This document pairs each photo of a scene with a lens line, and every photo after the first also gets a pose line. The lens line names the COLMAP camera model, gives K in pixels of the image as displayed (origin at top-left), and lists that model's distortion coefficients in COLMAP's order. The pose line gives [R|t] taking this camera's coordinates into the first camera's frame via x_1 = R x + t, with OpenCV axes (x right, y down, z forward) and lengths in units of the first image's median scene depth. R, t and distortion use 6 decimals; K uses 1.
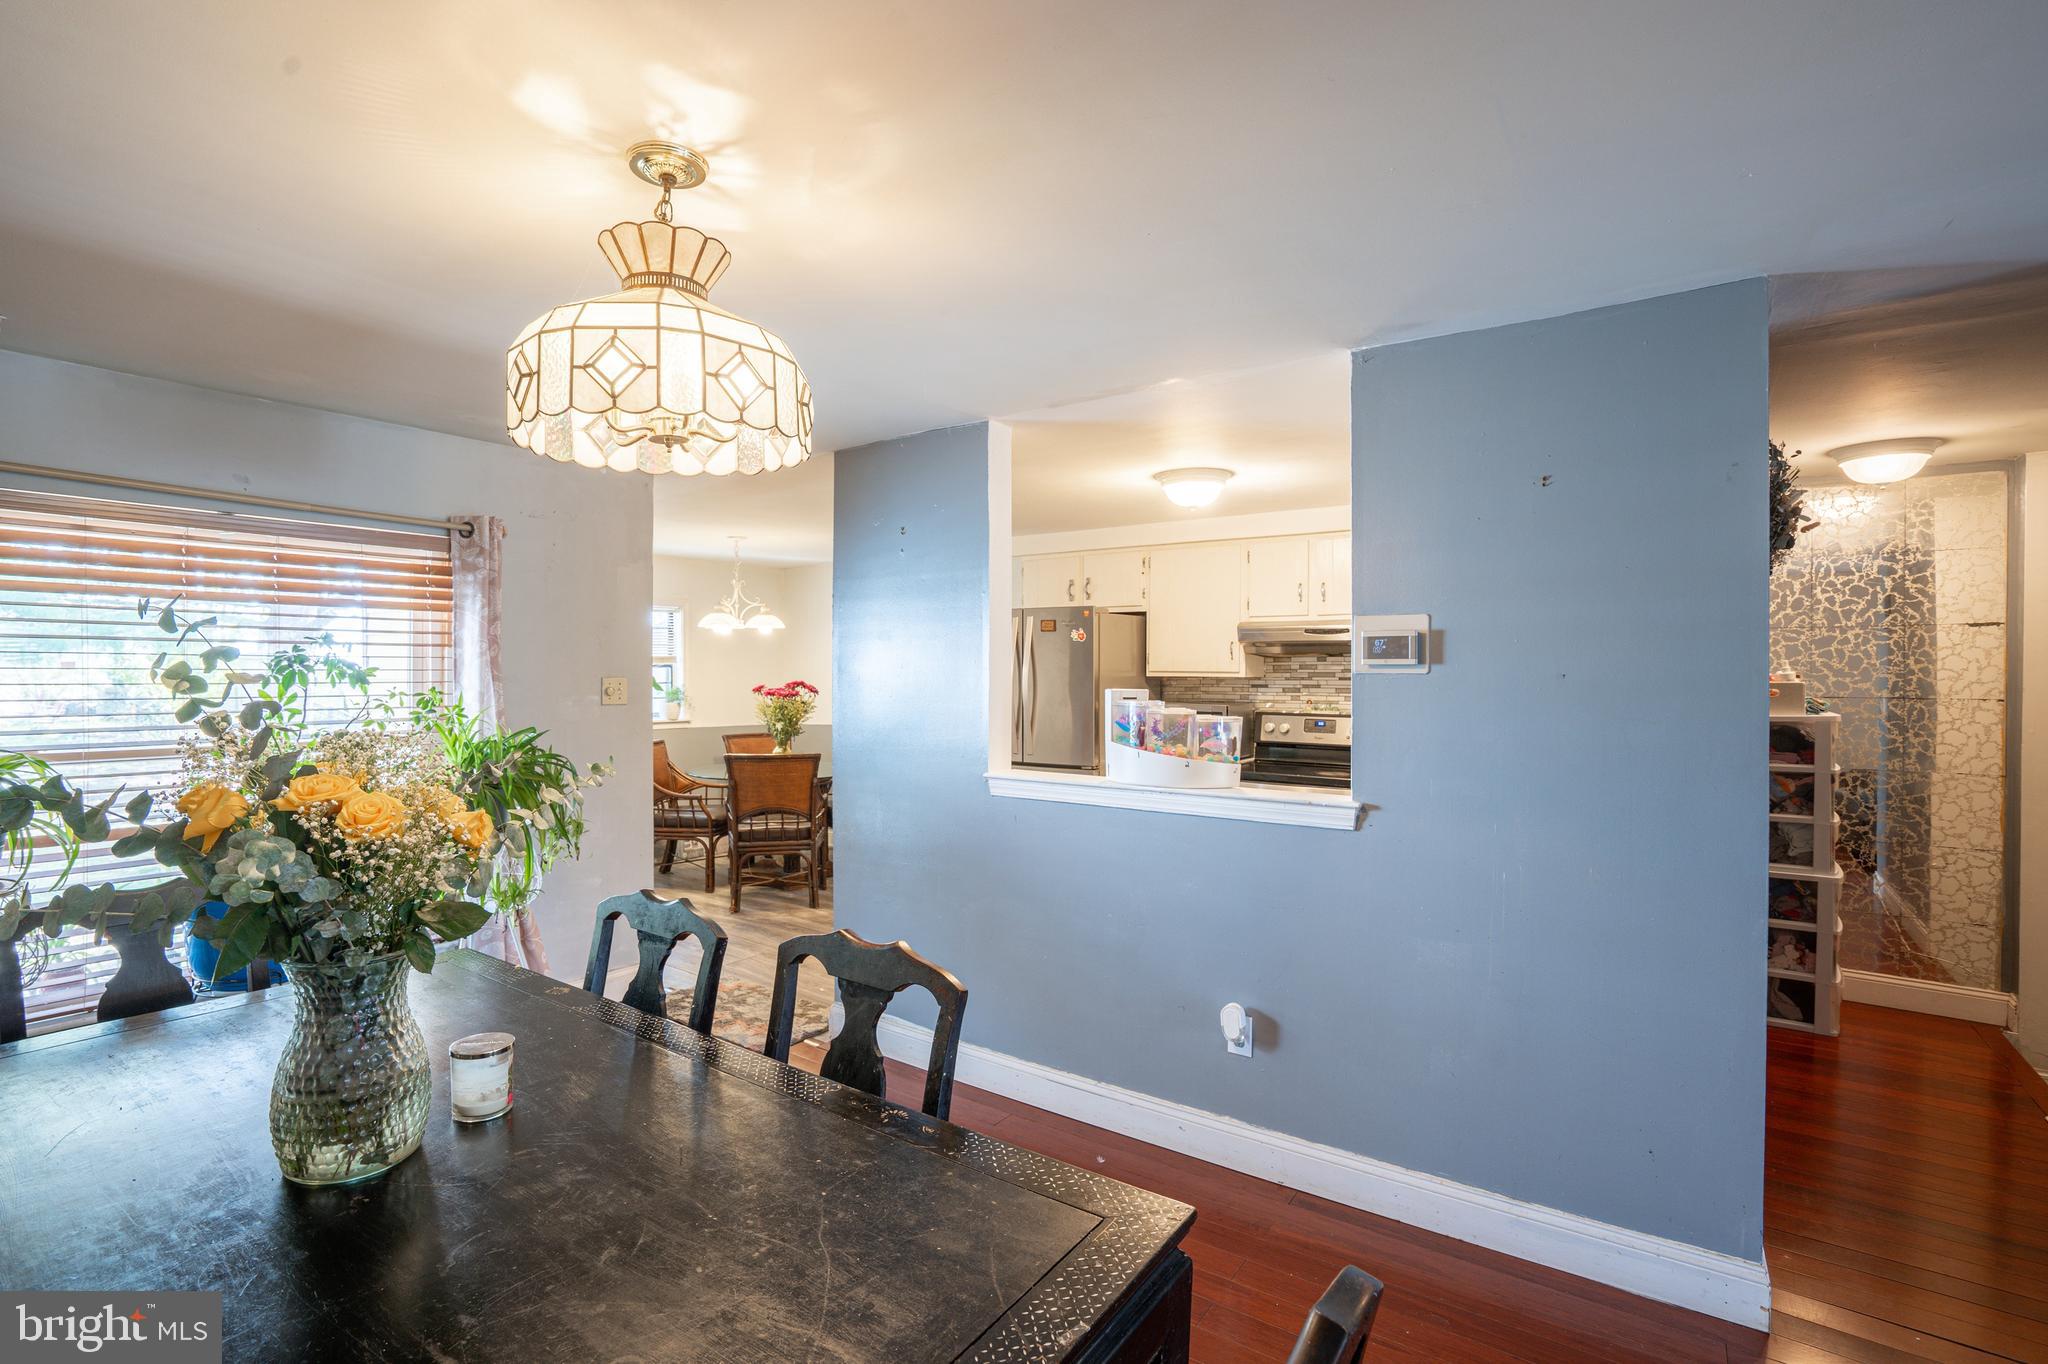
lens RADIAL K [[931.9, 0, 988.4], [0, 931.9, 663.1], [0, 0, 1]] dist [-0.012548, 0.001451]
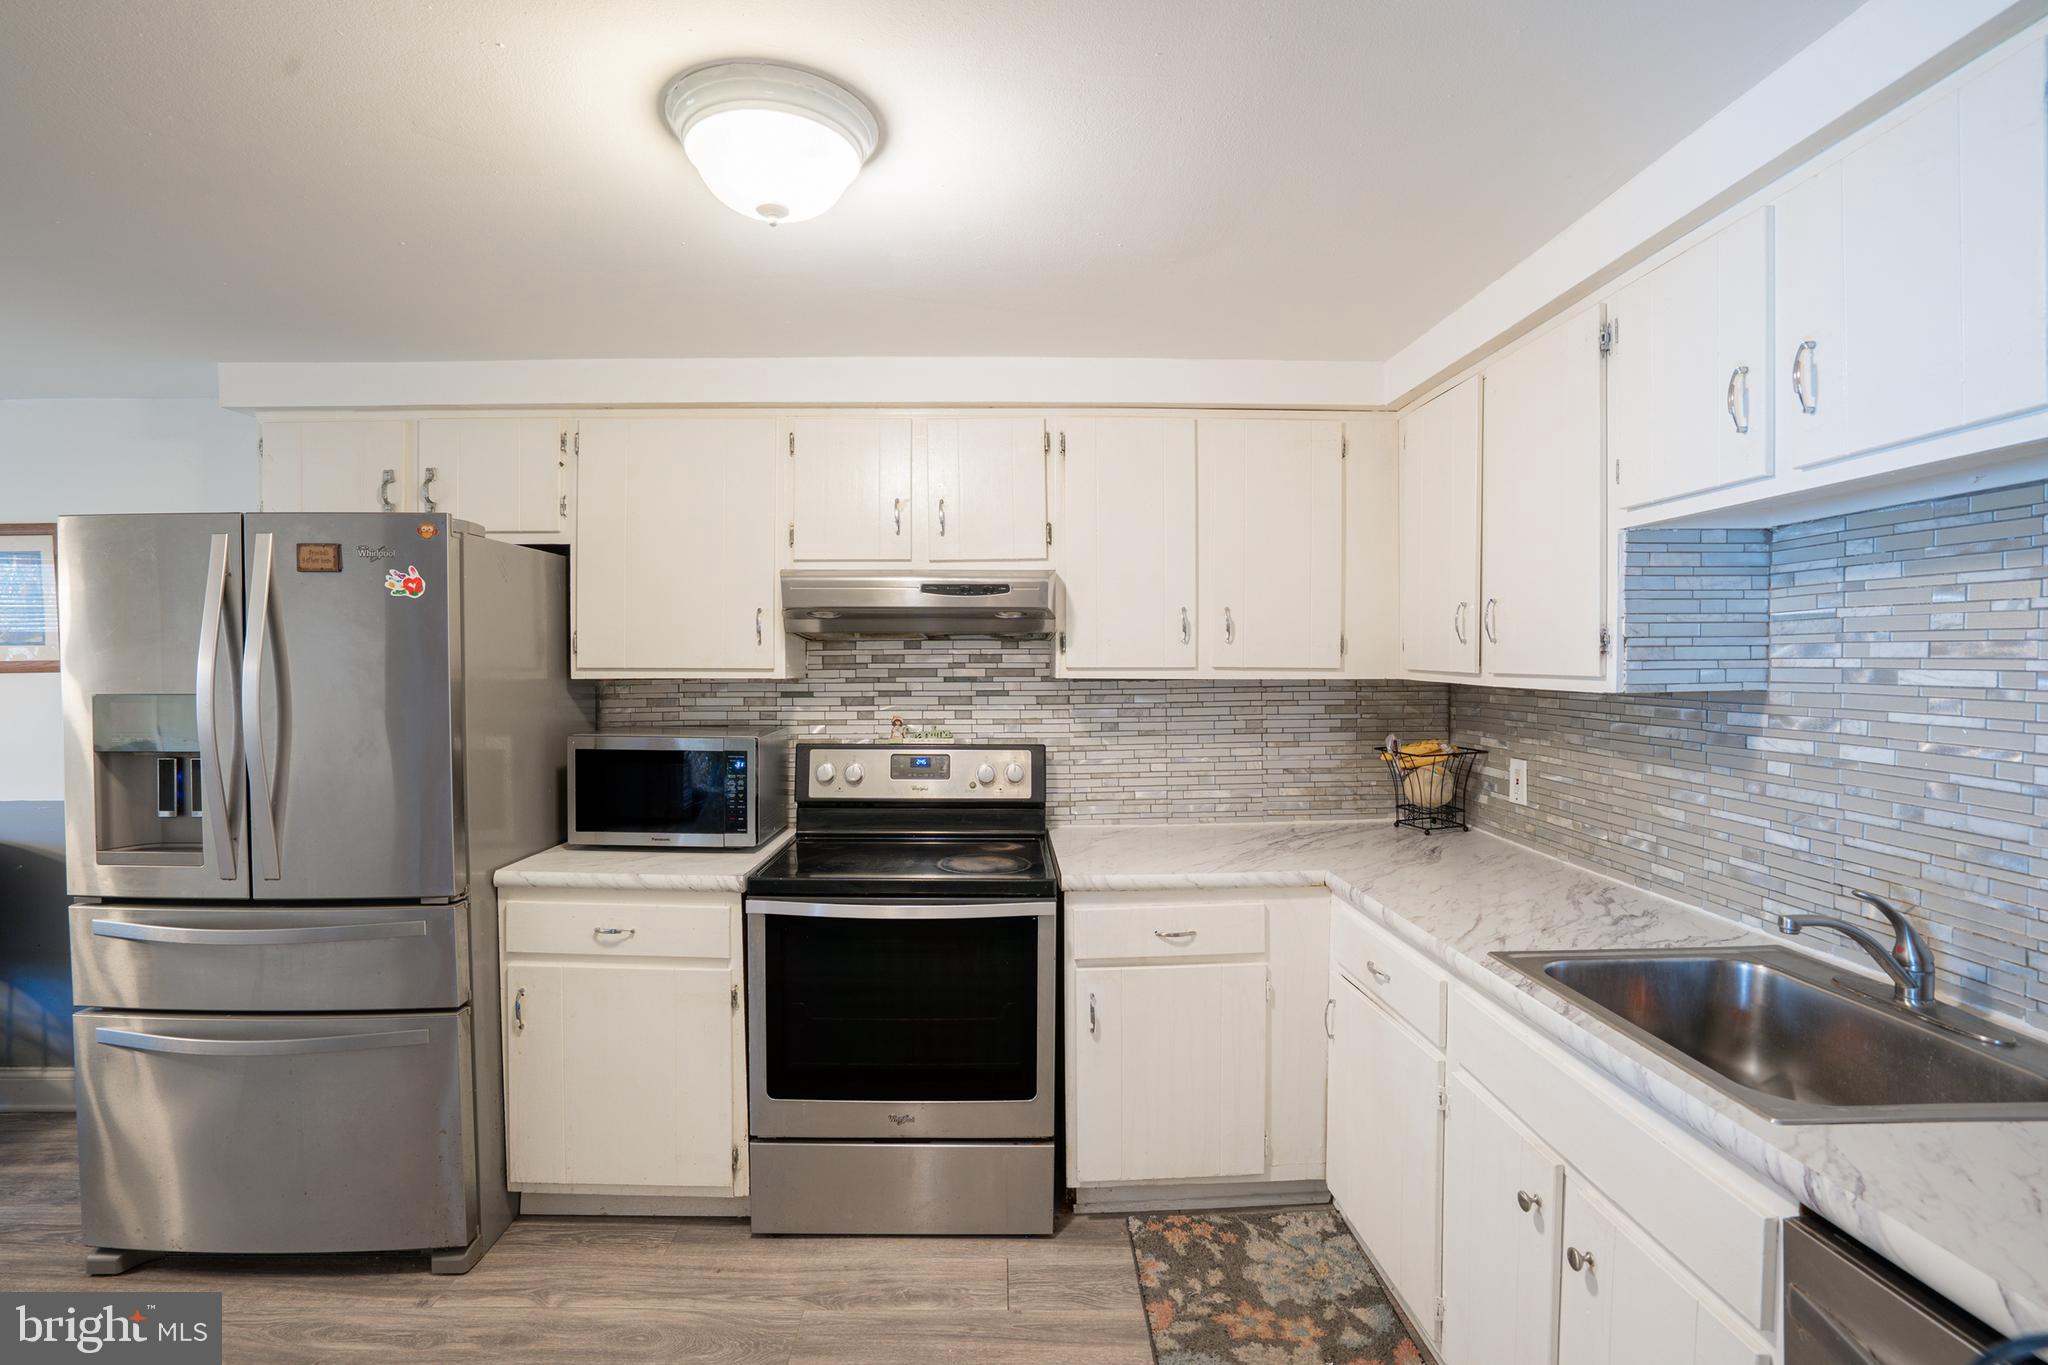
lens RADIAL K [[931.9, 0, 992.5], [0, 931.9, 697.3], [0, 0, 1]] dist [-0.012548, 0.001451]
pose [[0.798577, -0.022744, 0.601463, 0.053174], [-0.000688, 0.999251, 0.038699, 0.005016], [-0.601893, -0.031318, 0.797963, 0.487278]]
